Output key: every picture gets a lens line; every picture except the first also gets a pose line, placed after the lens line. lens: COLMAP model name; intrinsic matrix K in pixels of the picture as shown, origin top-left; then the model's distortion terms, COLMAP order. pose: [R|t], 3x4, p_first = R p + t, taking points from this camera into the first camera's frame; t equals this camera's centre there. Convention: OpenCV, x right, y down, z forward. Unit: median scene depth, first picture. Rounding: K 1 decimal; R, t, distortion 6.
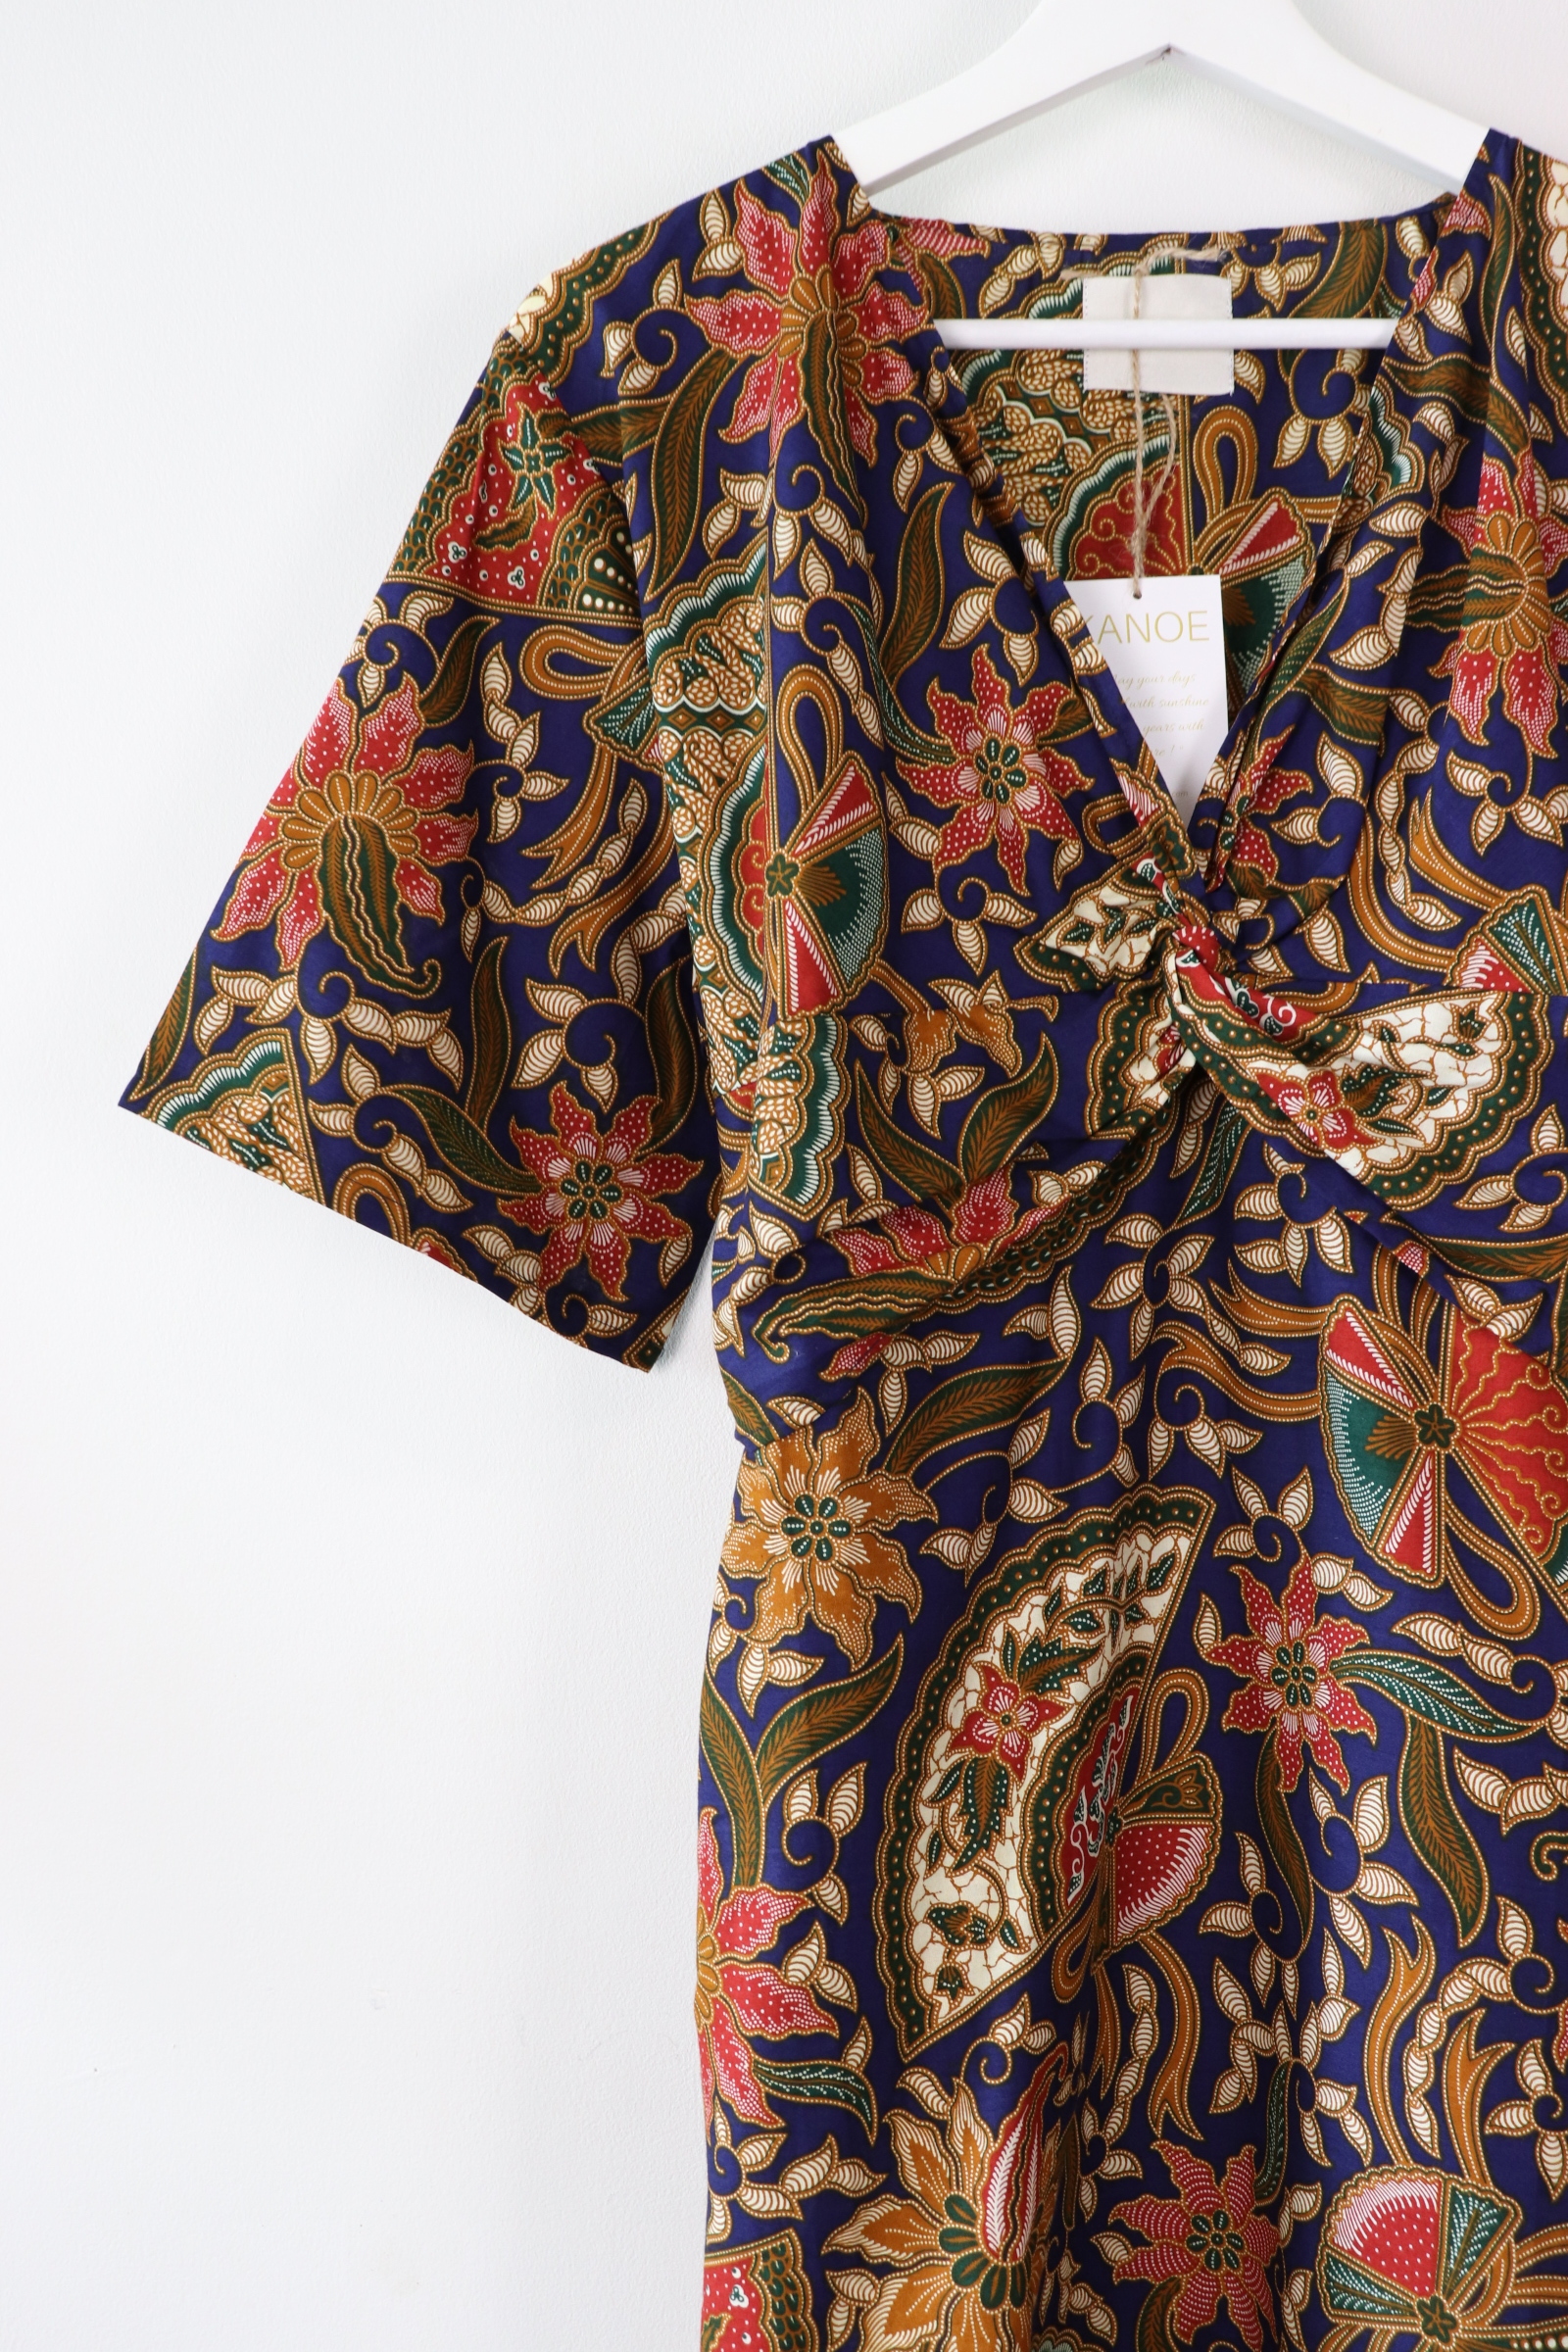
lens RADIAL K [[2505.6, 0, 784.0], [0, 2505.6, 1176.0], [0, 0, 1]] dist [-0.134356, 0.132710]
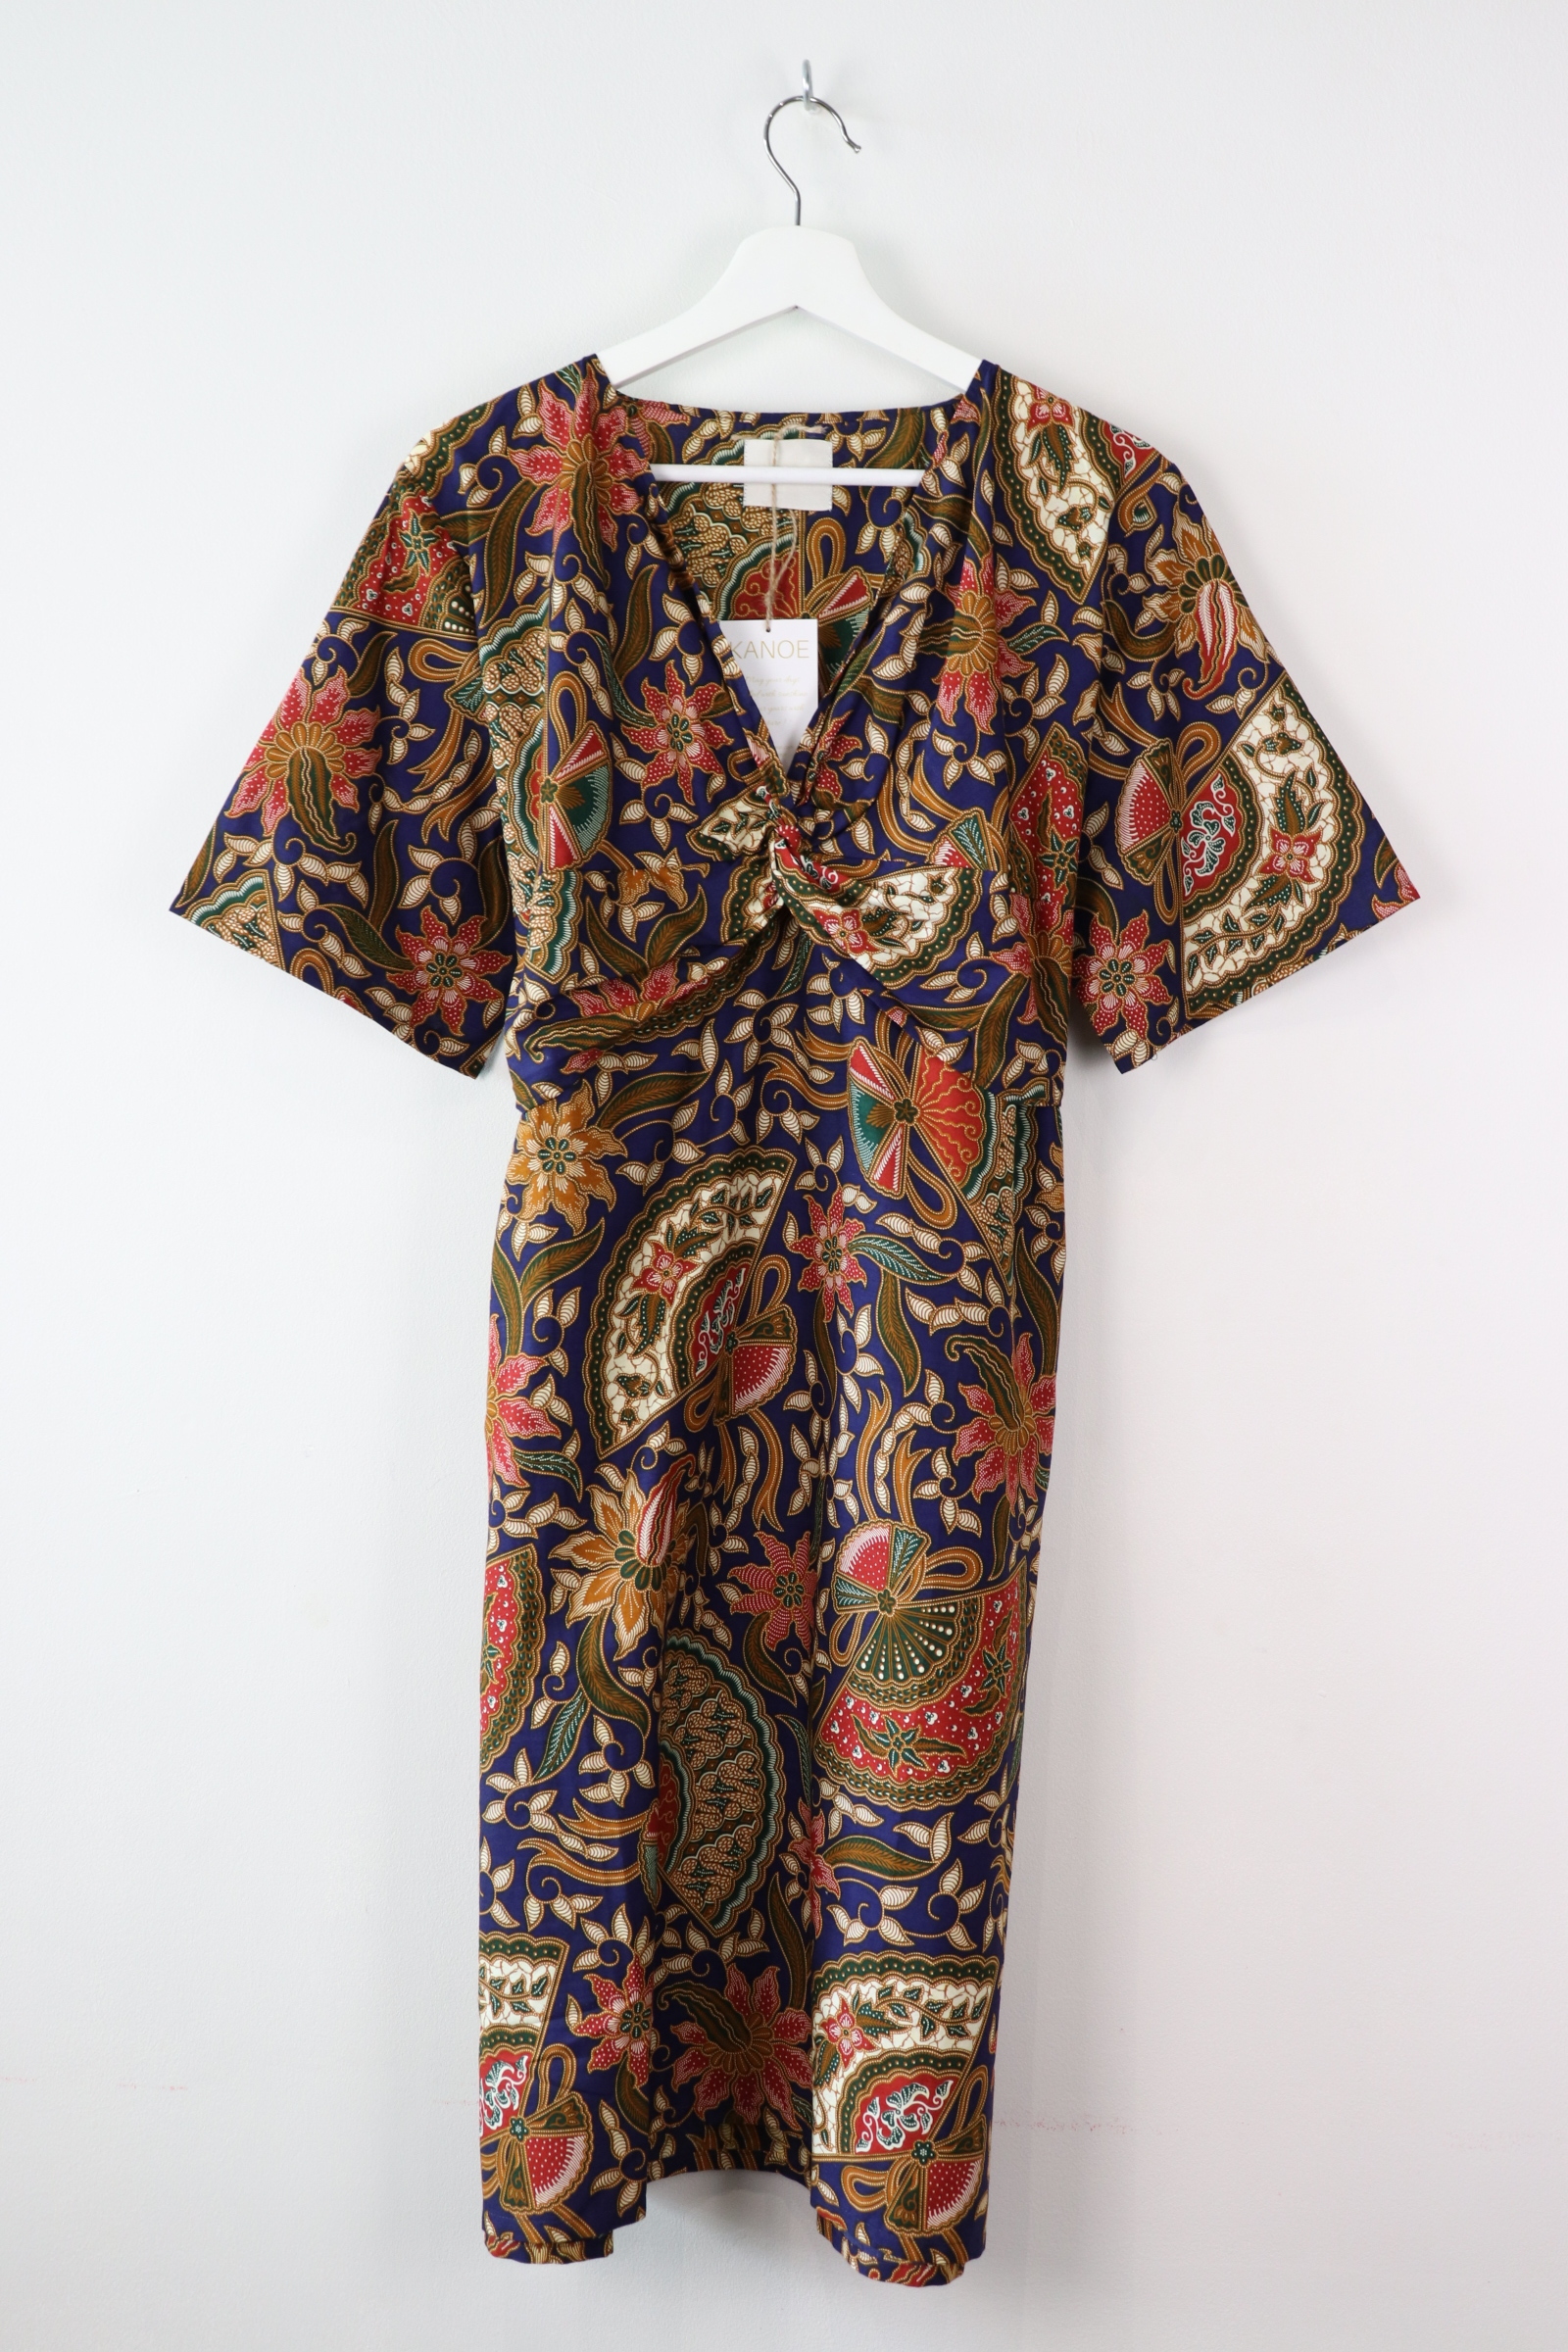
lens RADIAL K [[2505.6, 0, 784.0], [0, 2505.6, 1176.0], [0, 0, 1]] dist [-0.134356, 0.132710]
pose [[0.999486, 0.027445, 0.016585, 0.139572], [-0.028311, 0.998115, 0.054454, 0.049759], [-0.015059, -0.054895, 0.998379, -0.761144]]
